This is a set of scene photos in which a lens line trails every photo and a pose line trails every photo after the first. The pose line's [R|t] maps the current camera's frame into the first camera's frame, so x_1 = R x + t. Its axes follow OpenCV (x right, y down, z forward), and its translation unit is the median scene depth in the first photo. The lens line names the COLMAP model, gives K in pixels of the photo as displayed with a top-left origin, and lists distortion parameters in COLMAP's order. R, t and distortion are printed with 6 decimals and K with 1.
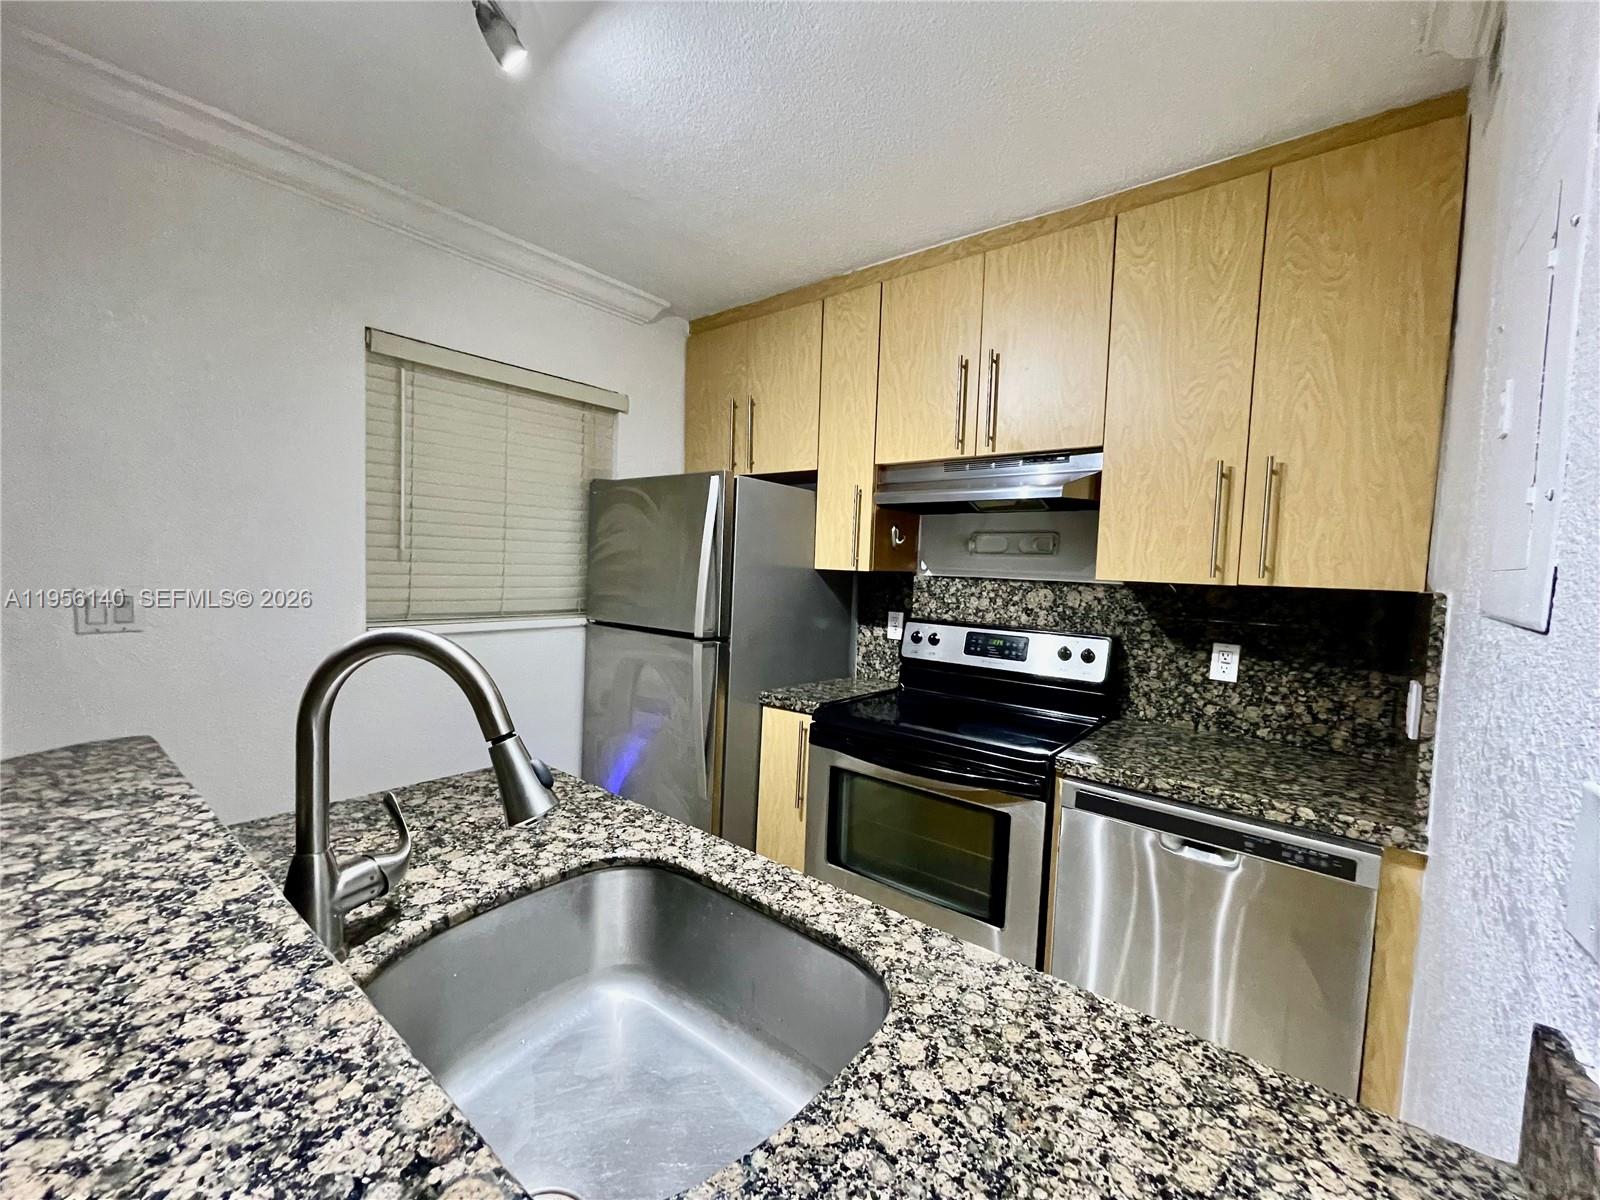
lens RADIAL K [[648.5, 0, 799.7], [0, 648.5, 602.5], [0, 0, 1]] dist [-0.003210, 0.000962]
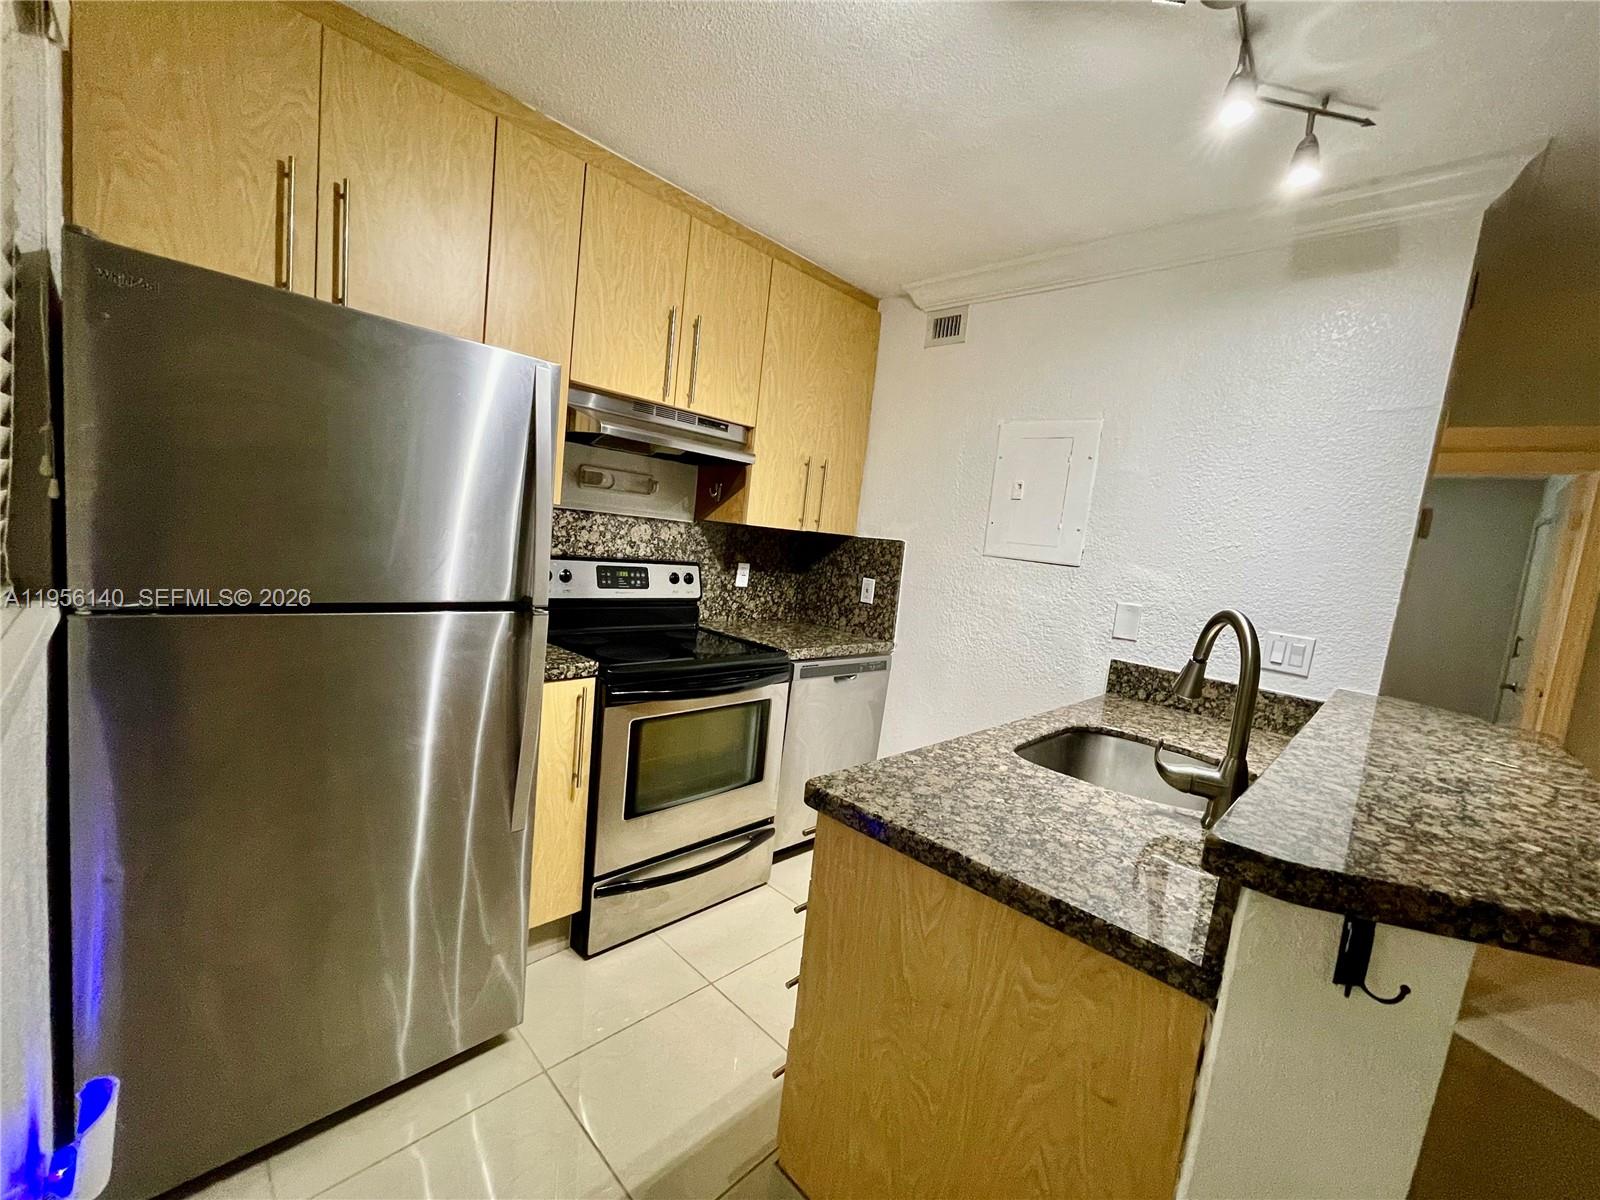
lens RADIAL K [[648.5, 0, 798.3], [0, 648.5, 601.4], [0, 0, 1]] dist [-0.003210, 0.000962]
pose [[0.099511, -0.130813, 0.986400, -0.867329], [-0.041898, 0.989891, 0.135503, -0.061047], [-0.994154, -0.054812, 0.093024, 0.707615]]
